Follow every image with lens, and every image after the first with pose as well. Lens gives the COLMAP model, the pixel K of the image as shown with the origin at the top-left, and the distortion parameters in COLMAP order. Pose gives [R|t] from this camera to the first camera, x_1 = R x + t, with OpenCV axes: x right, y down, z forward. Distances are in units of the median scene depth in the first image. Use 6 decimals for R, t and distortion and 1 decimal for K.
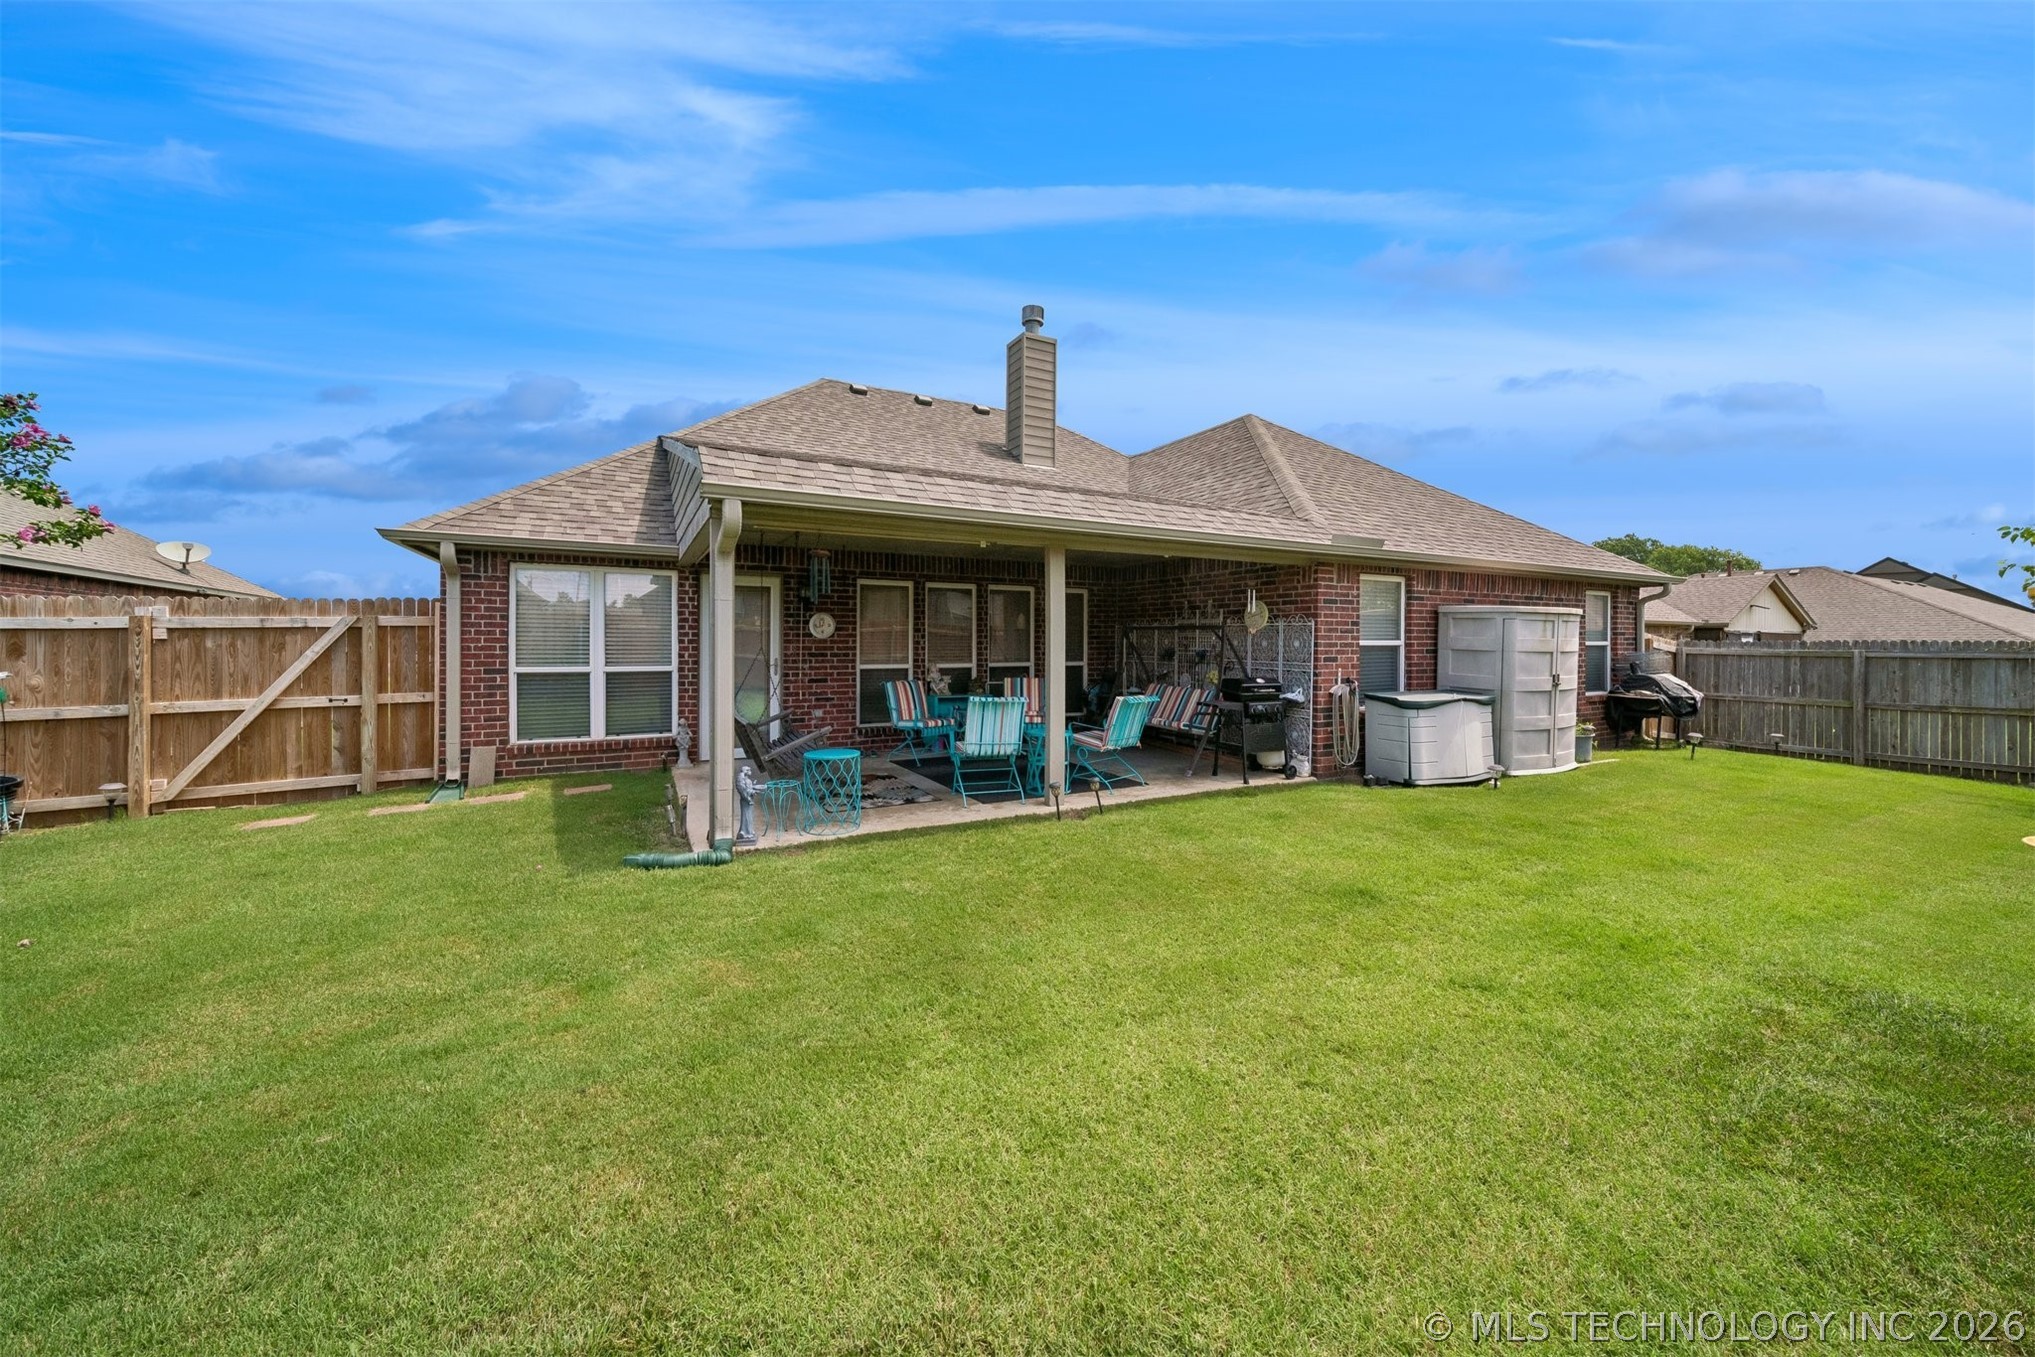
lens RADIAL K [[721.8, 0, 1025.8], [0, 721.8, 636.5], [0, 0, 1]] dist [-0.000070, -0.001060]
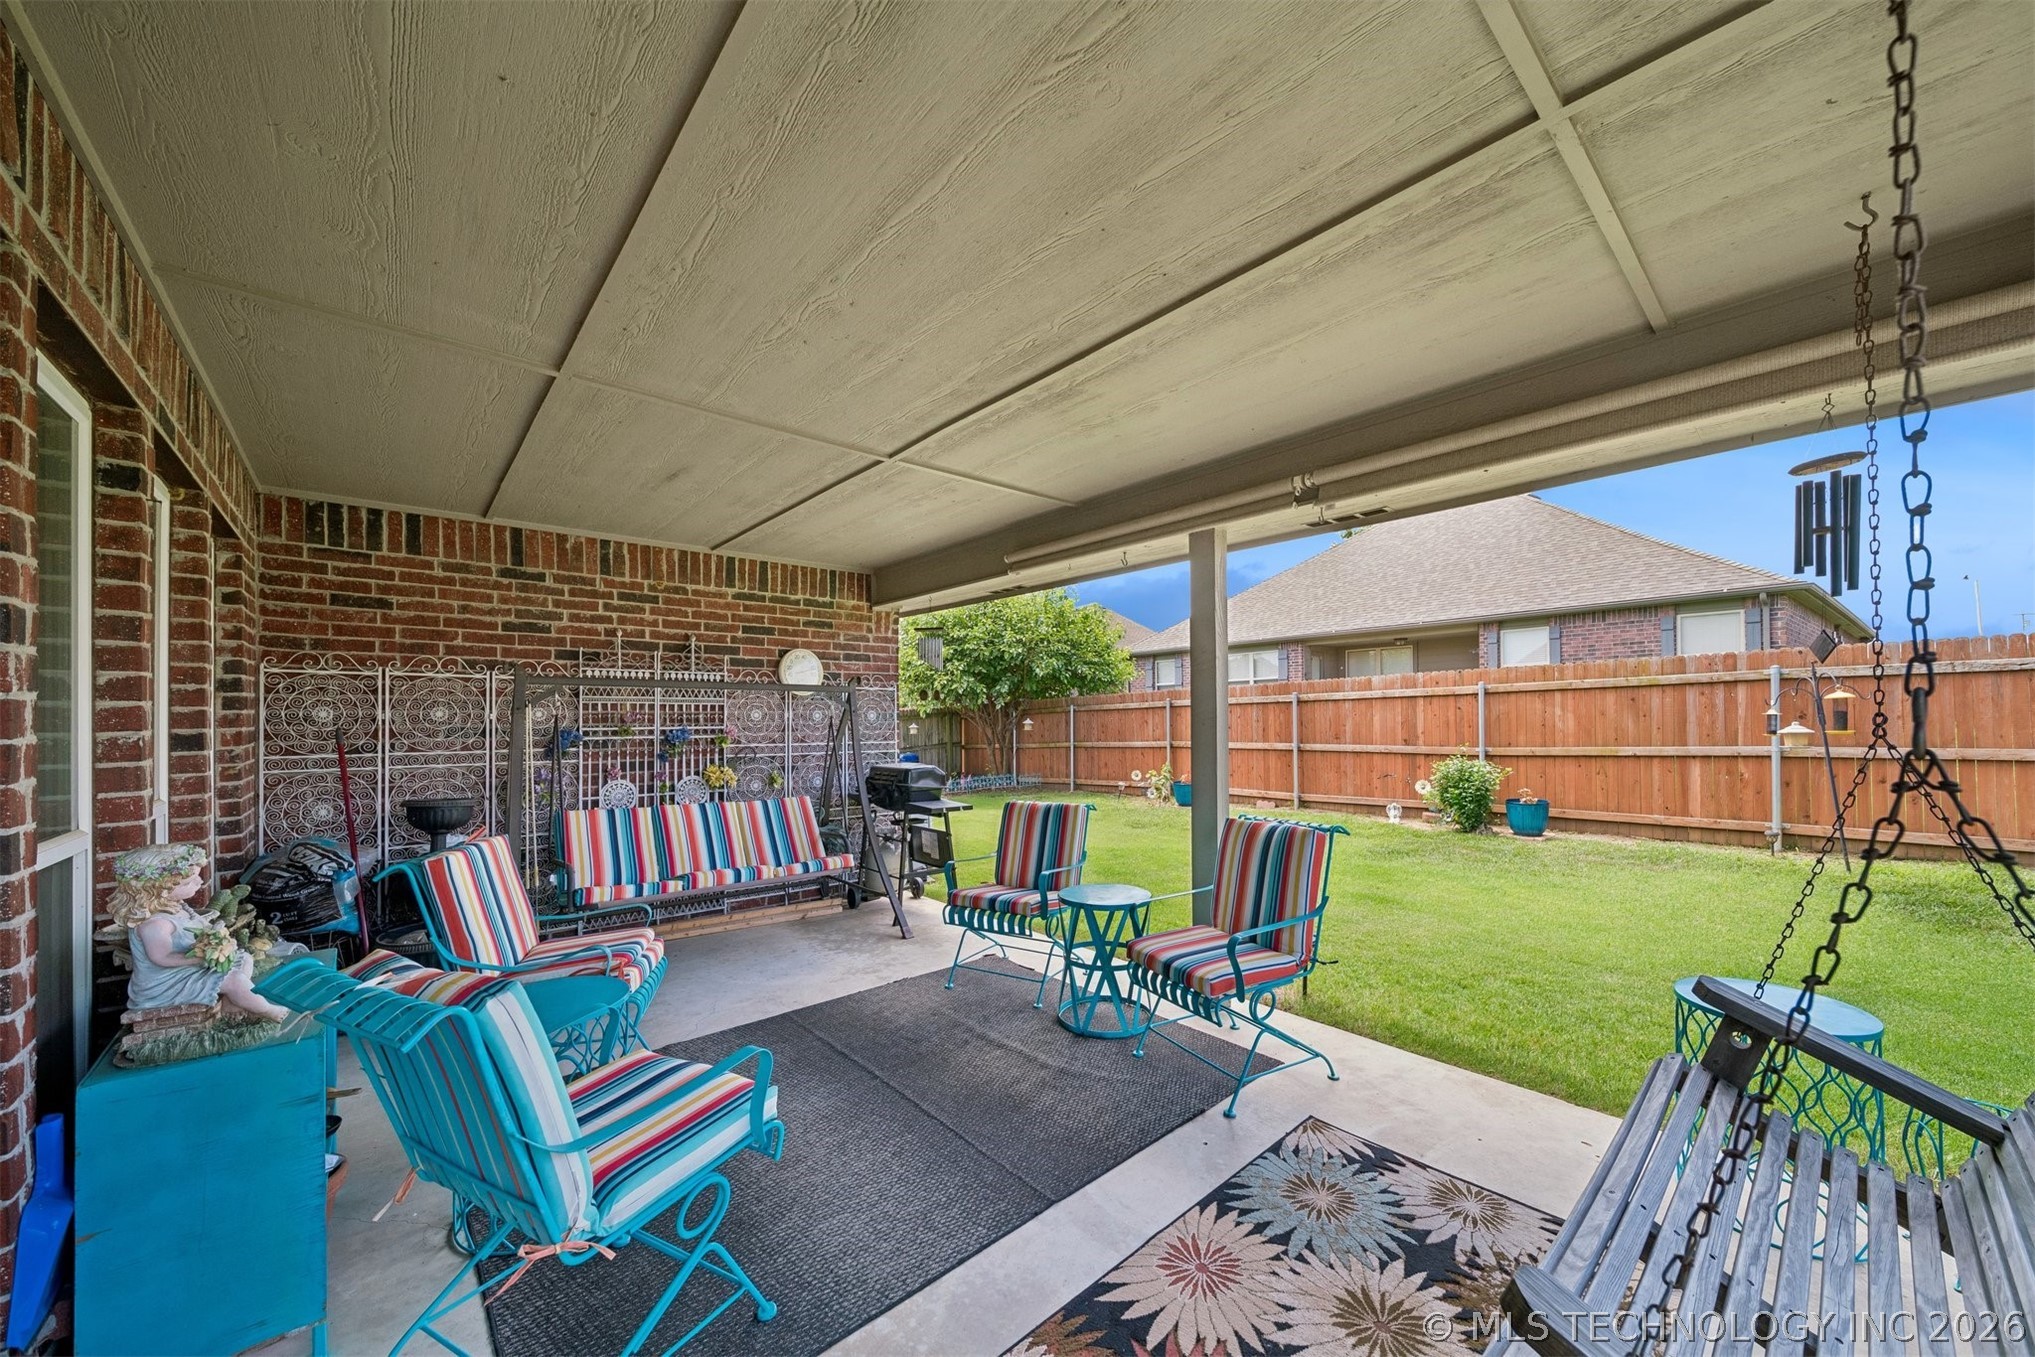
lens RADIAL K [[721.8, 0, 1034.8], [0, 721.8, 711.9], [0, 0, 1]] dist [-0.000070, -0.001060]
pose [[-0.213528, 0.005313, 0.976922, -0.340844], [0.002308, 0.999985, -0.004934, 0.009321], [-0.976934, 0.001201, -0.213537, 0.906515]]
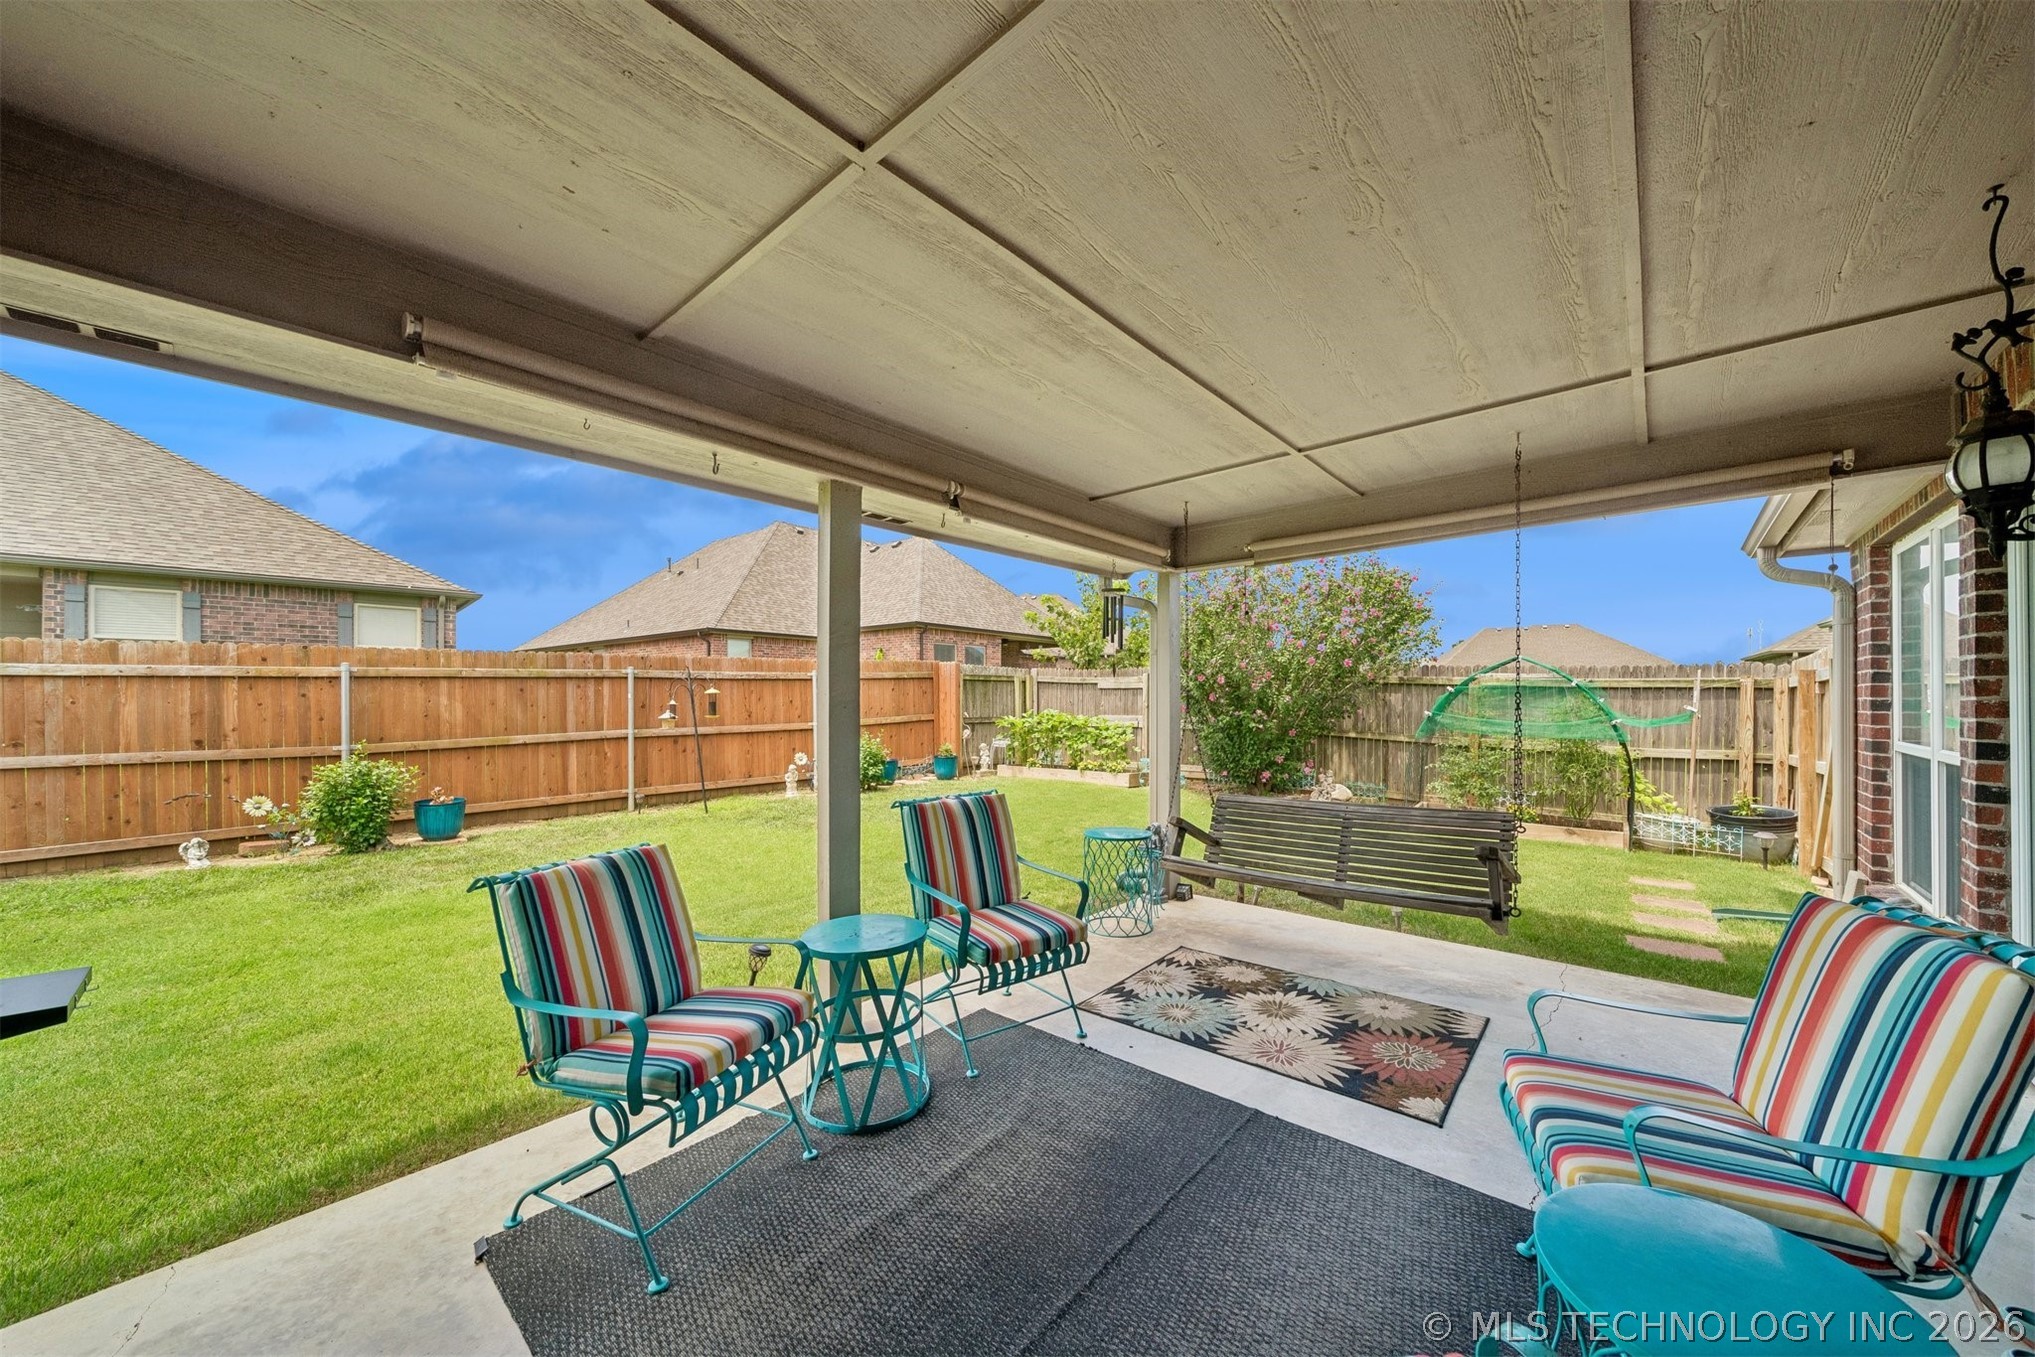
lens RADIAL K [[721.8, 0, 1019.0], [0, 721.8, 697.5], [0, 0, 1]] dist [-0.000070, -0.001060]
pose [[-0.944787, -0.003382, -0.327668, 0.063058], [0.001273, 0.999901, -0.013991, 0.014617], [0.327683, -0.013636, -0.944689, 1.081334]]
